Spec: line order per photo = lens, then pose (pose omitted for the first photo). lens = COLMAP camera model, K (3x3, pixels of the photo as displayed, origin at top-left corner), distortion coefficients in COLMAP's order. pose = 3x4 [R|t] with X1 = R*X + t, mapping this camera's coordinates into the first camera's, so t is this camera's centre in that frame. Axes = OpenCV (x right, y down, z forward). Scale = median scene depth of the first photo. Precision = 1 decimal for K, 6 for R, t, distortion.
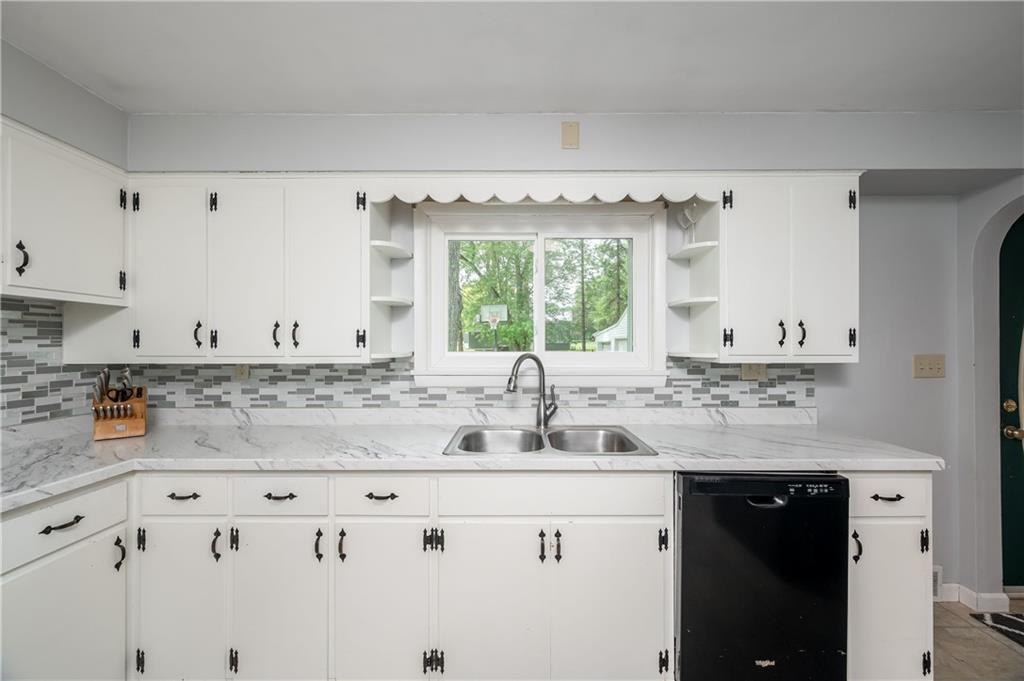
lens RADIAL K [[411.6, 0, 514.4], [0, 411.6, 343.5], [0, 0, 1]] dist [-0.001028, -0.000102]
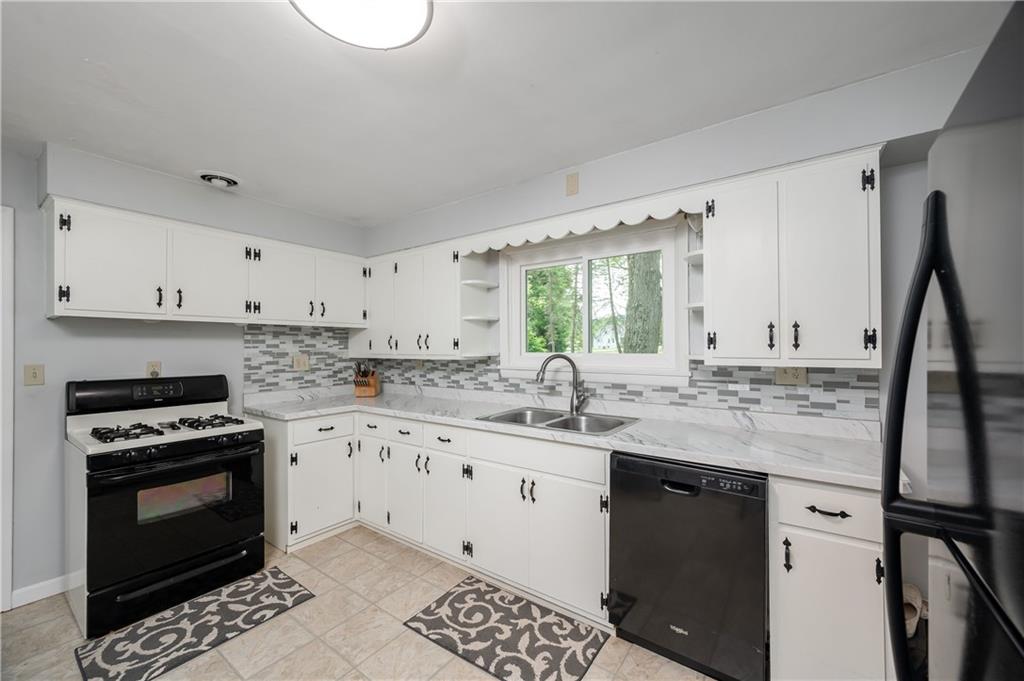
lens RADIAL K [[405.6, 0, 503.6], [0, 405.6, 344.2], [0, 0, 1]] dist [-0.000275, -0.000041]
pose [[0.804685, -0.006391, -0.593667, 0.678958], [0.005262, 0.999980, -0.003632, -0.004170], [0.593678, -0.000201, 0.804702, -0.138176]]
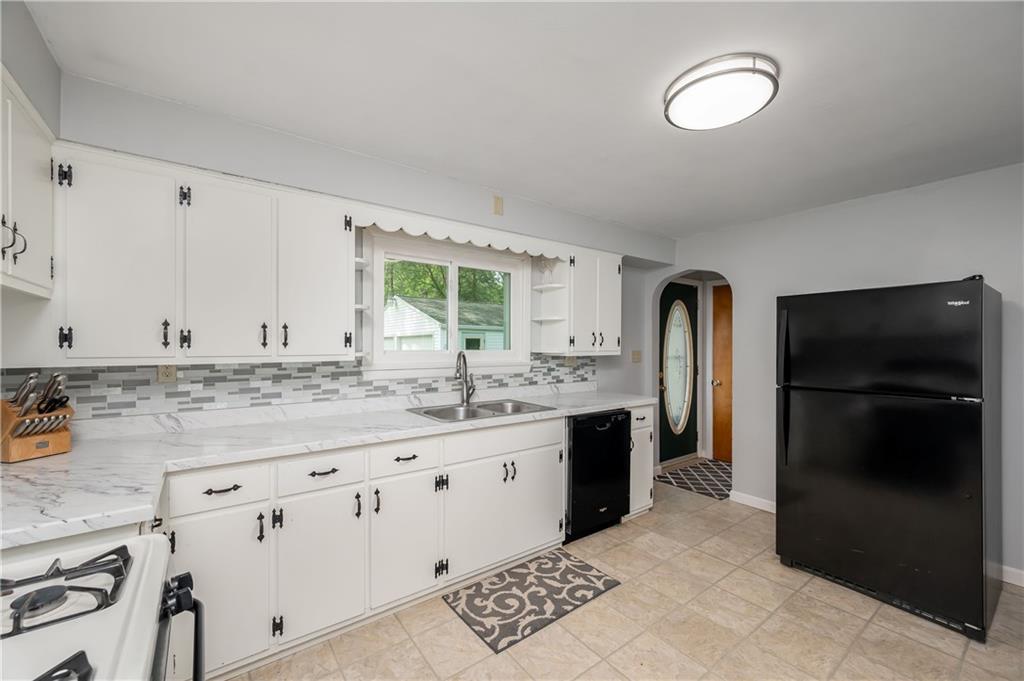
lens RADIAL K [[411.6, 0, 514.4], [0, 411.6, 343.5], [0, 0, 1]] dist [-0.001028, -0.000102]
pose [[0.801029, 0.003607, 0.598614, -0.682581], [-0.008171, 0.999955, 0.004909, -0.011521], [-0.598570, -0.008824, 0.801022, -0.231070]]
